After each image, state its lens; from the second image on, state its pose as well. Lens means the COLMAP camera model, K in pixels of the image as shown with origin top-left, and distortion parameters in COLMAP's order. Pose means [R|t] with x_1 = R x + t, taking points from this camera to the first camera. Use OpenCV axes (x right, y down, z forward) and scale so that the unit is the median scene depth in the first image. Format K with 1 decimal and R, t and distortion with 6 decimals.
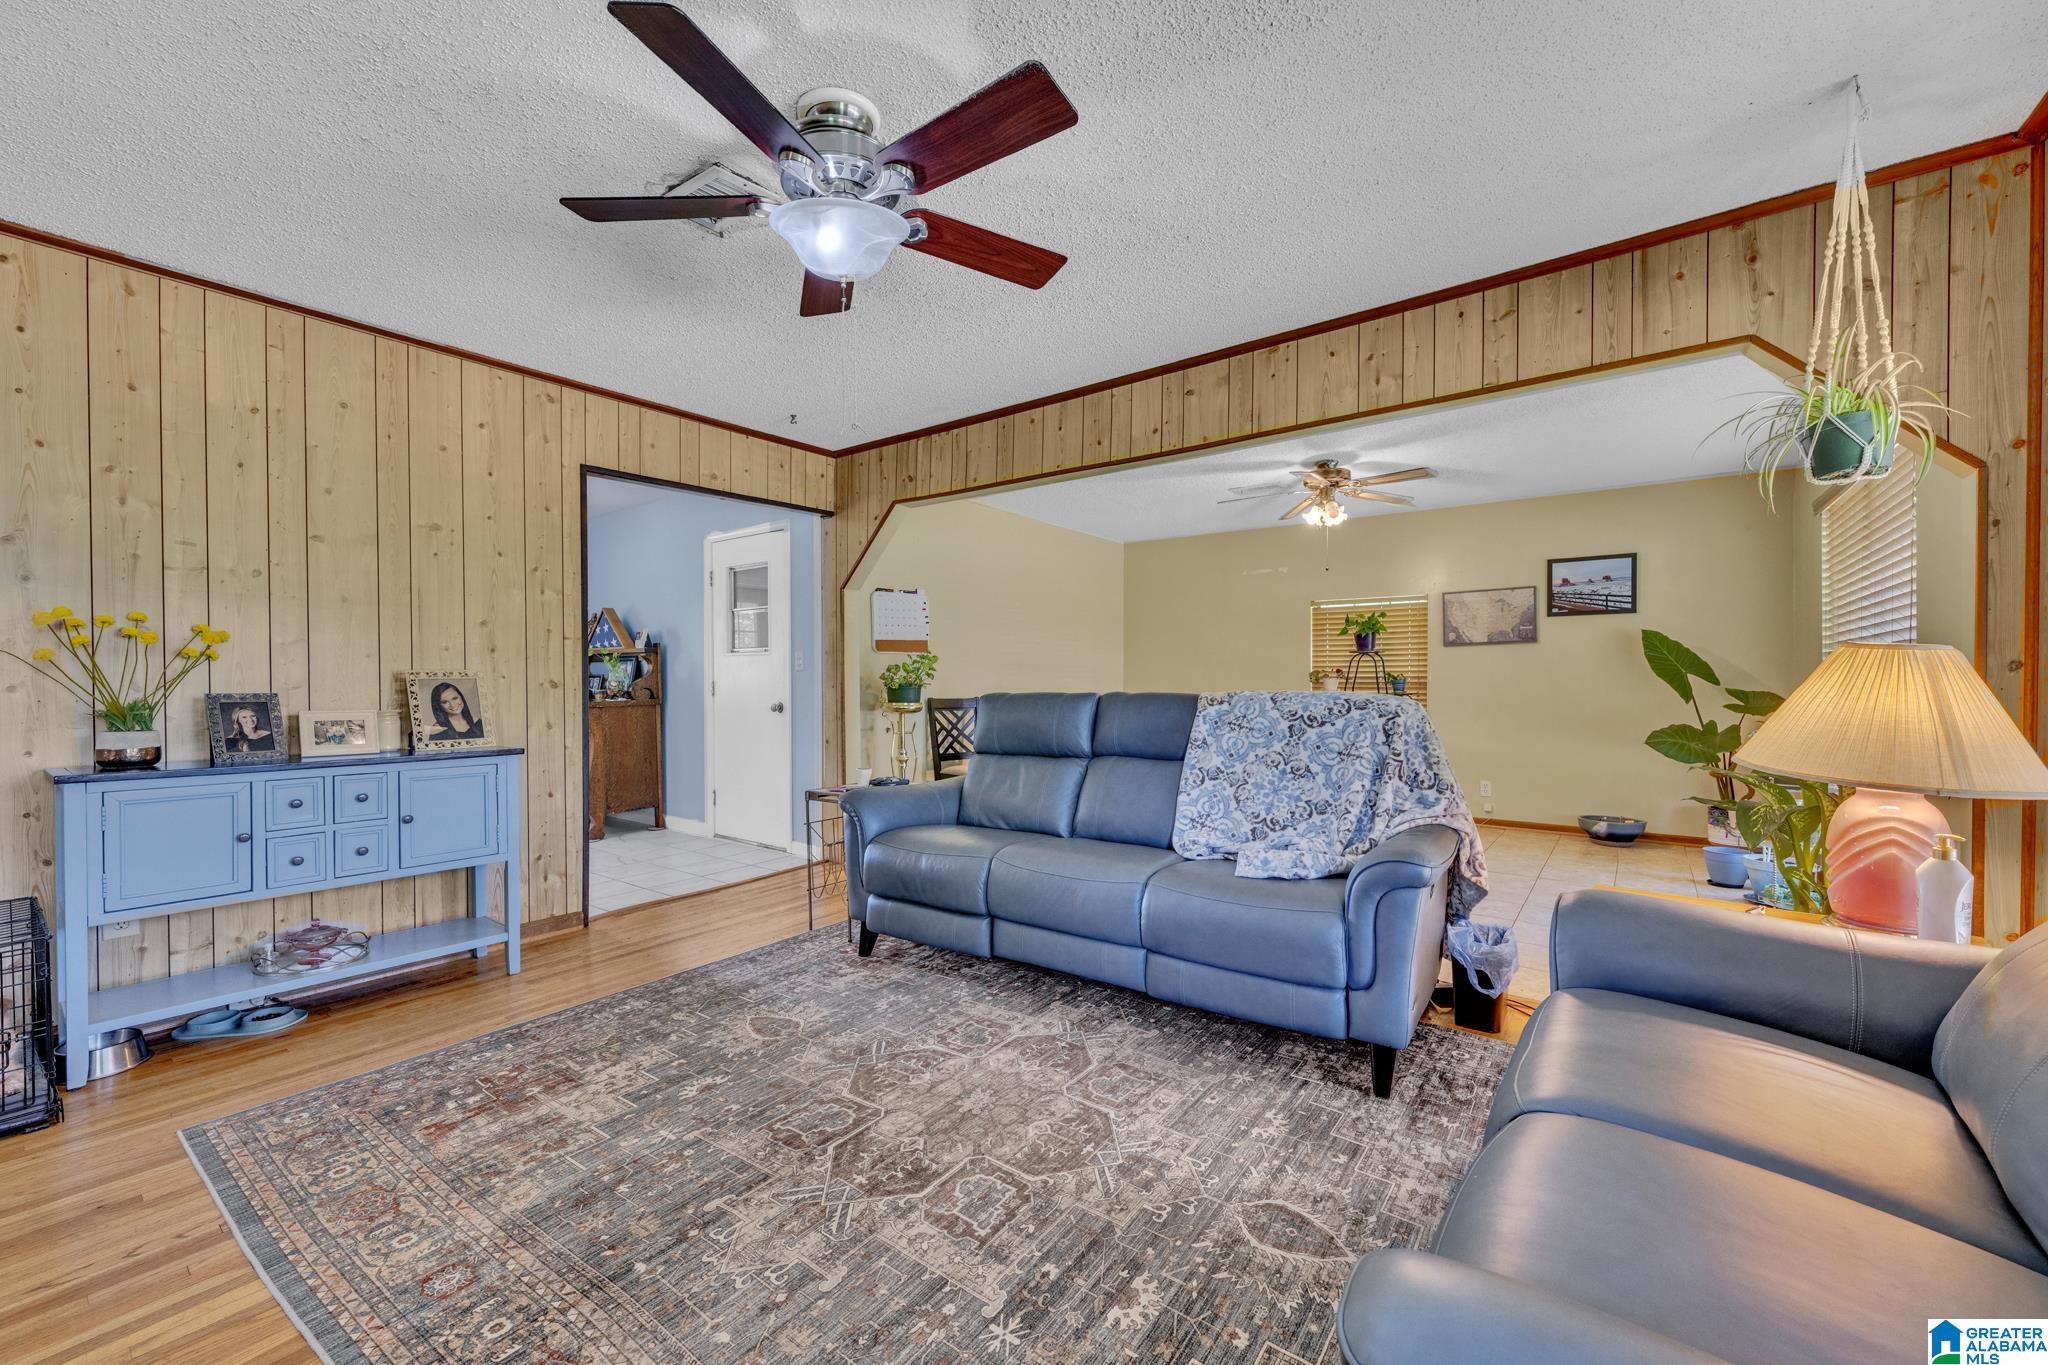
lens RADIAL K [[804.1, 0, 1024.7], [0, 804.1, 689.5], [0, 0, 1]] dist [-0.000935, -0.000140]
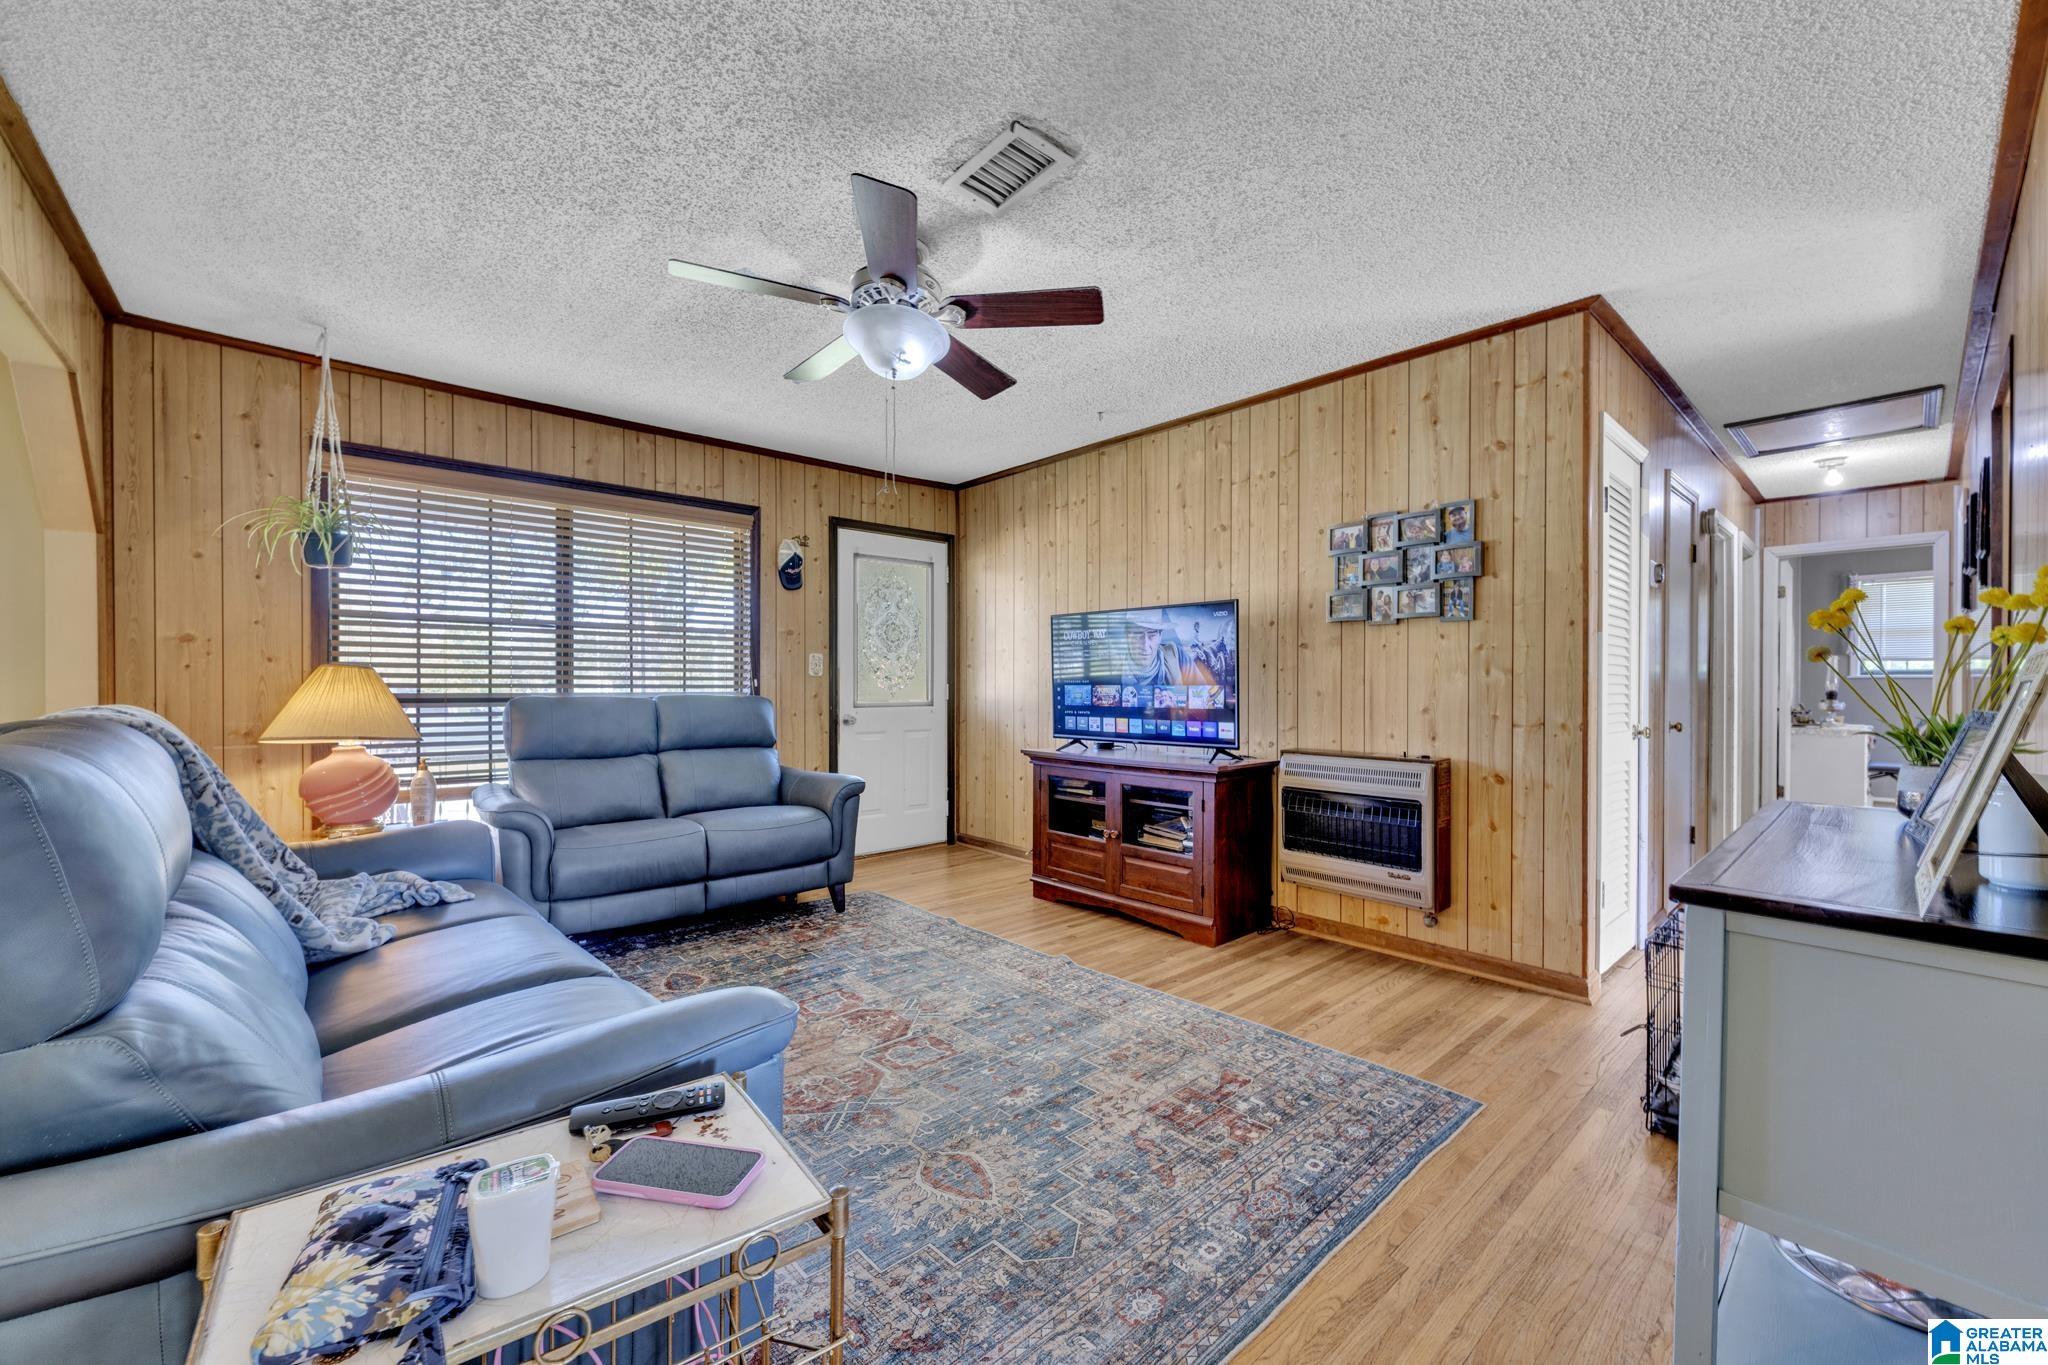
lens RADIAL K [[804.1, 0, 1024.7], [0, 804.1, 689.5], [0, 0, 1]] dist [-0.000935, -0.000140]
pose [[-0.982176, 0.001308, 0.187958, -0.523015], [0.004429, 0.999859, 0.016187, -0.020585], [-0.187910, 0.016731, -0.982044, 1.739901]]
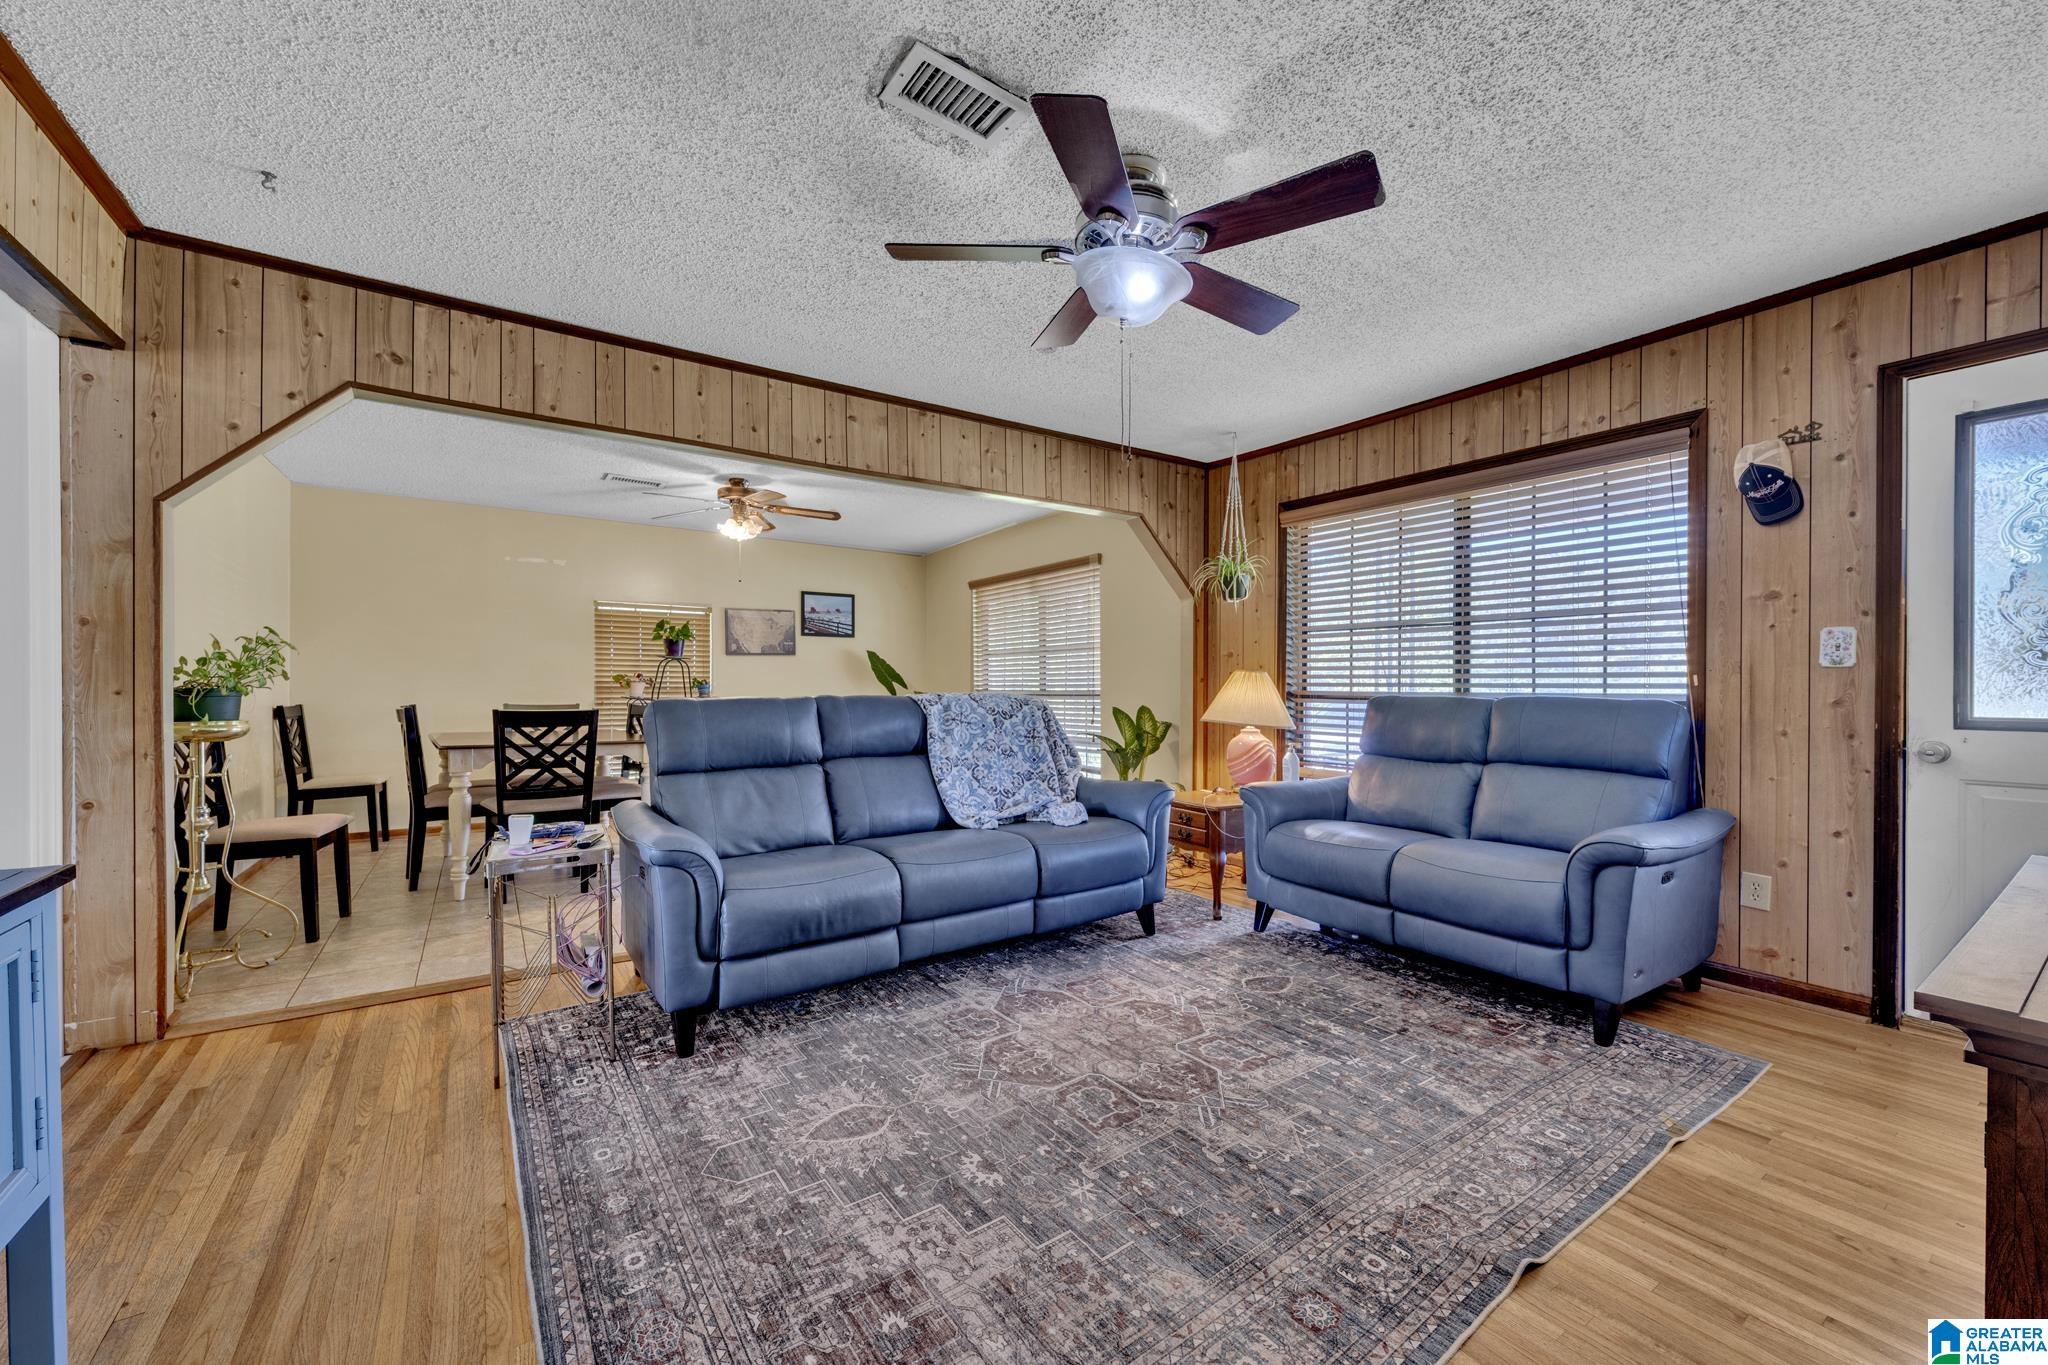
lens RADIAL K [[804.1, 0, 1024.7], [0, 804.1, 689.5], [0, 0, 1]] dist [-0.000935, -0.000140]
pose [[0.318568, -0.000041, 0.947900, -1.036480], [0.007764, 0.999967, -0.002566, 0.000811], [-0.947868, 0.008176, 0.318558, 0.610358]]
